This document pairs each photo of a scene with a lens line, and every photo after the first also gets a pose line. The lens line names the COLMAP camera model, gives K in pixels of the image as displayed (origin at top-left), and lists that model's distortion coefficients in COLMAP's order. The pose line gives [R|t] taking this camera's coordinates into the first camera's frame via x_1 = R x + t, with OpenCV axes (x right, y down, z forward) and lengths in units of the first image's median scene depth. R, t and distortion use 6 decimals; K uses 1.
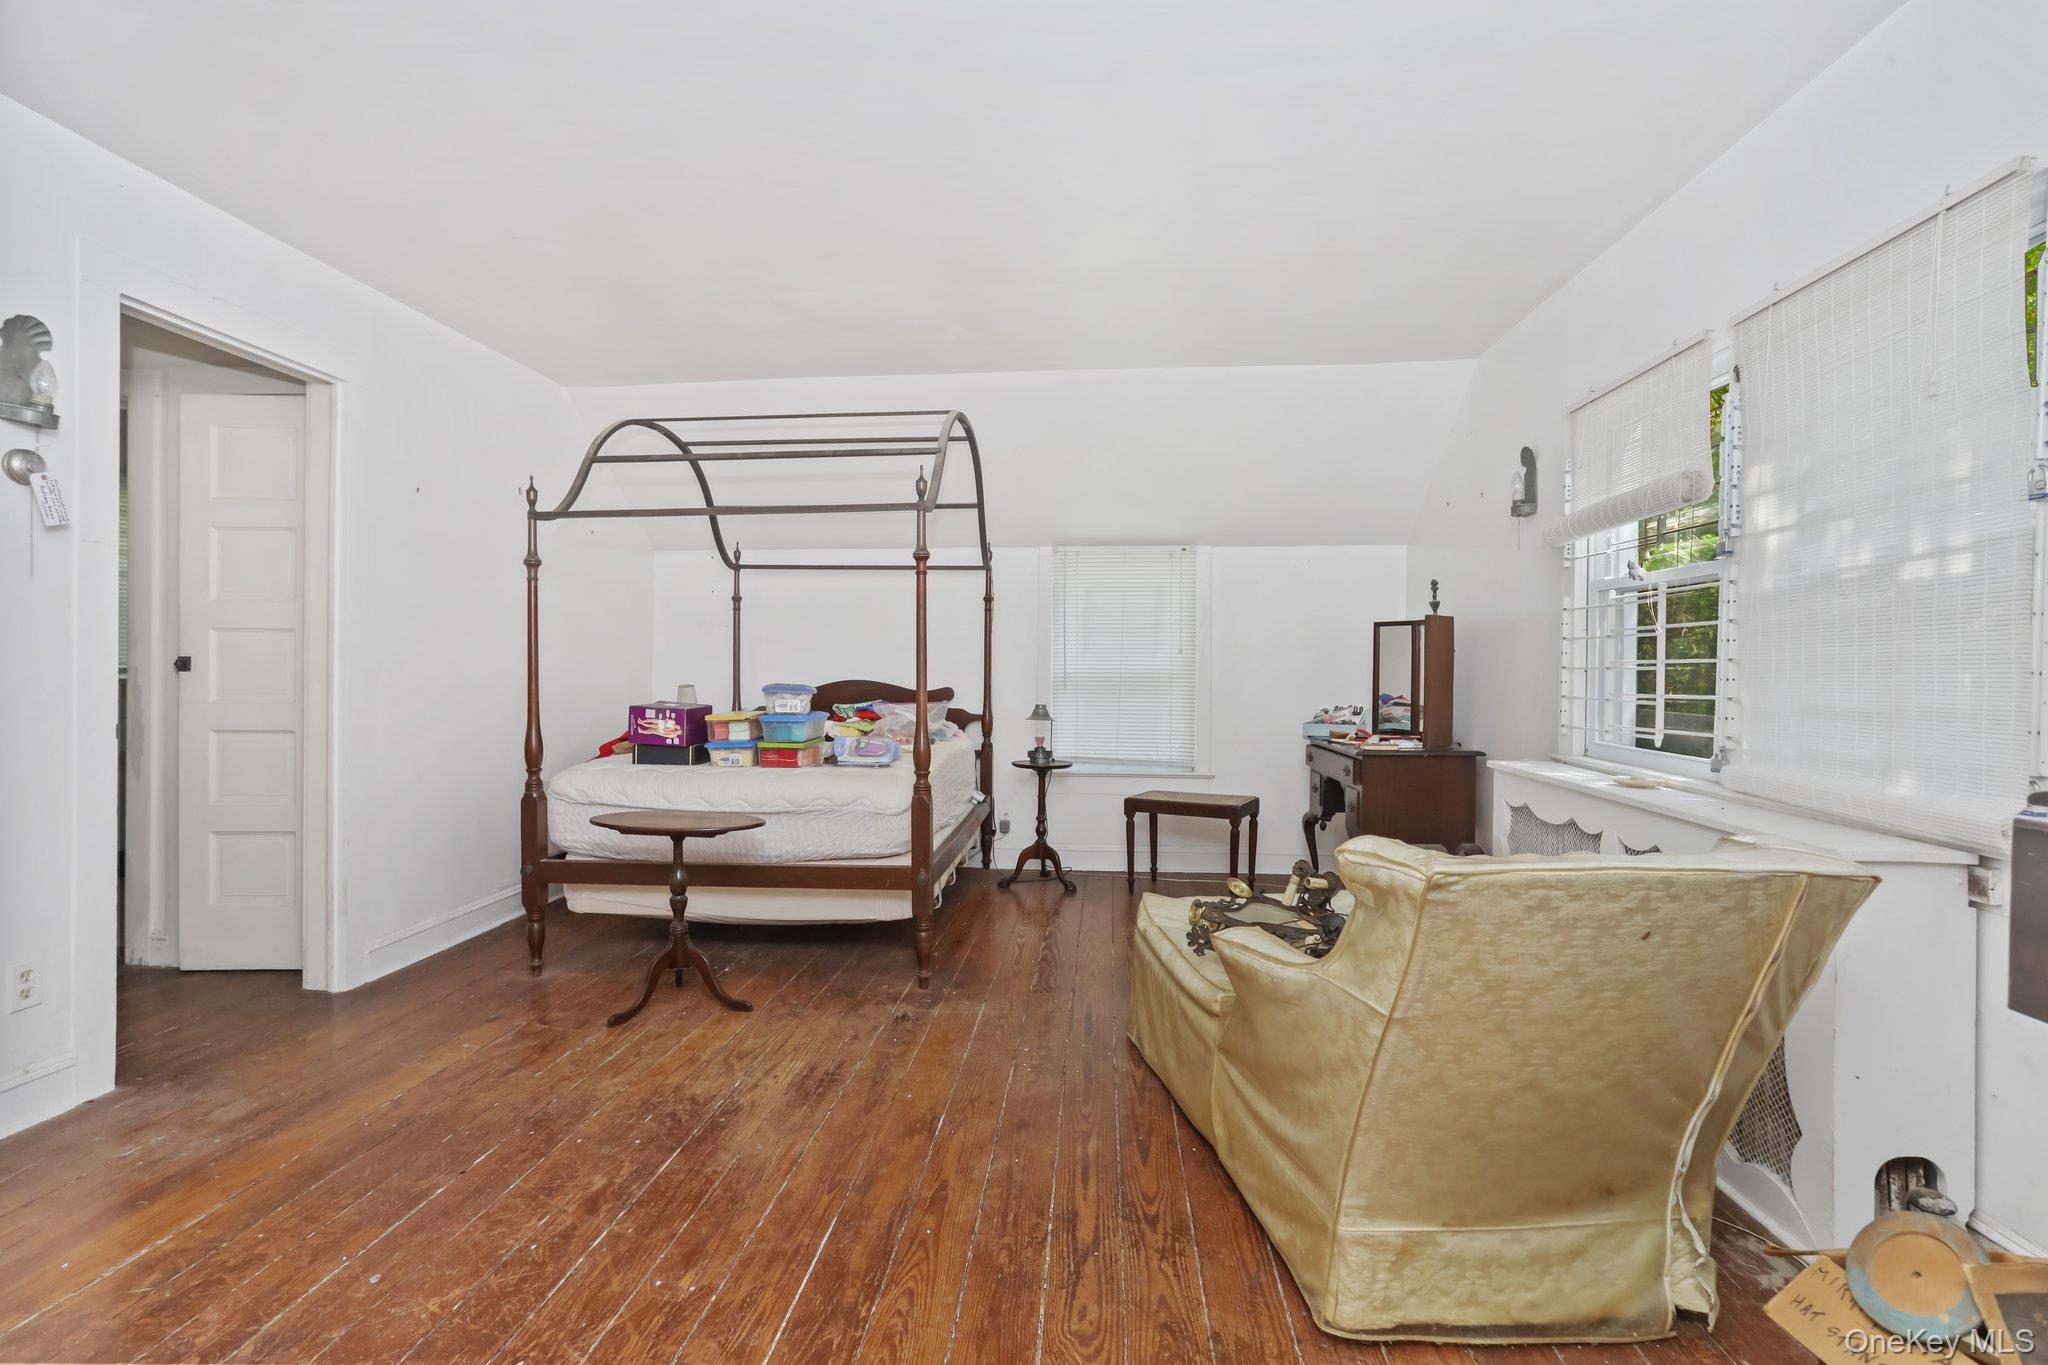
lens RADIAL K [[990.8, 0, 1024.2], [0, 990.8, 670.3], [0, 0, 1]] dist [-0.003929, 0.000438]
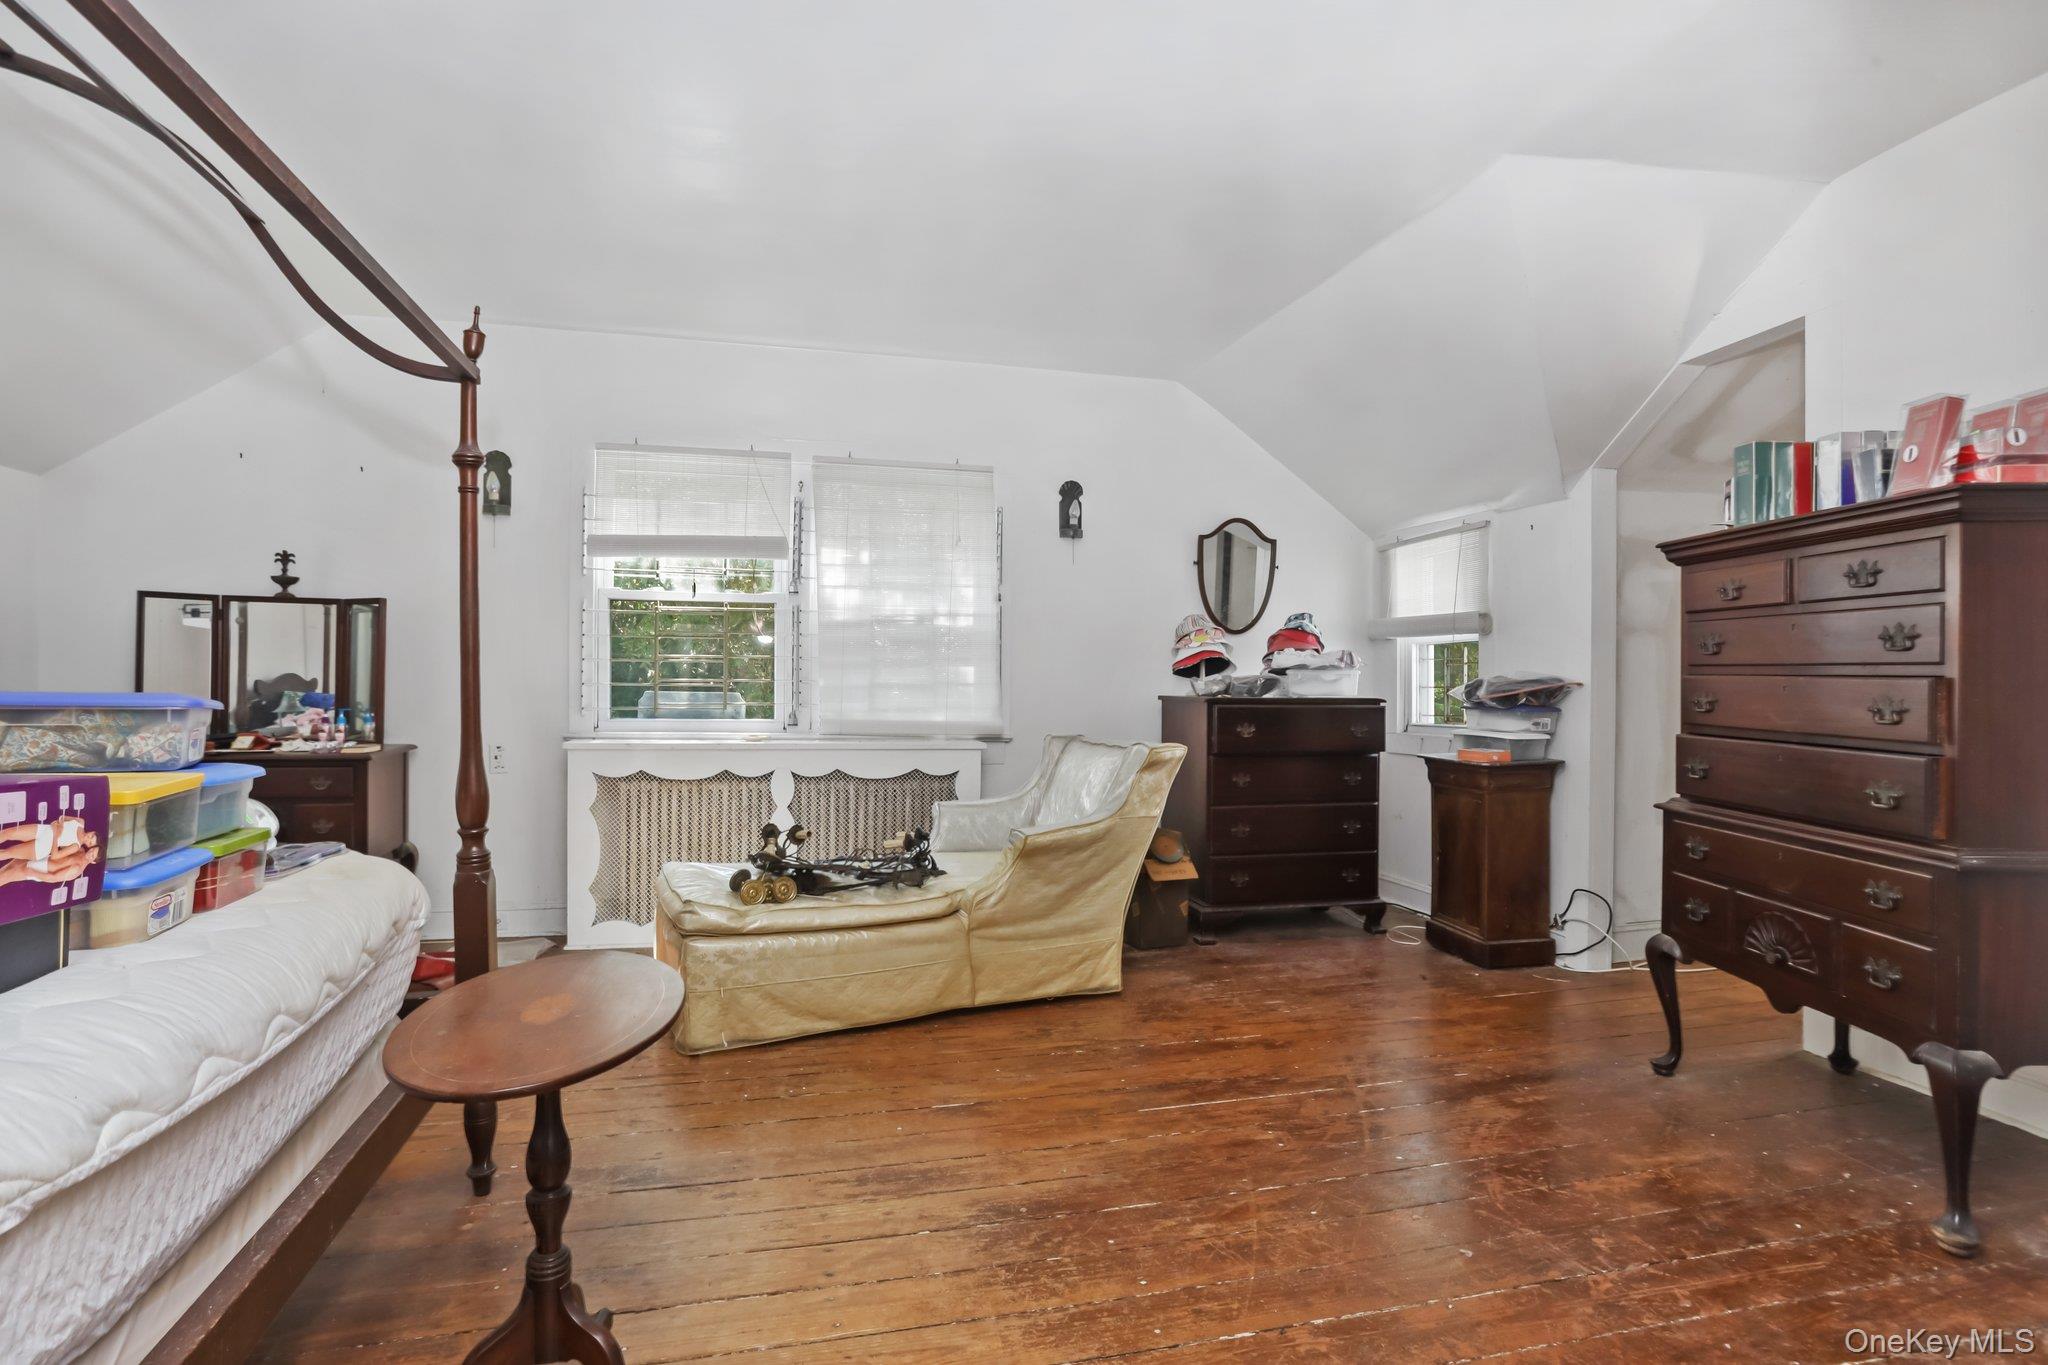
lens RADIAL K [[999.7, 0, 1018.7], [0, 999.7, 680.7], [0, 0, 1]] dist [-0.005465, -0.000349]
pose [[-0.311529, -0.012500, 0.950154, -1.085098], [-0.008450, 0.999910, 0.010384, 0.008101], [-0.950199, -0.004793, -0.311607, 1.265507]]
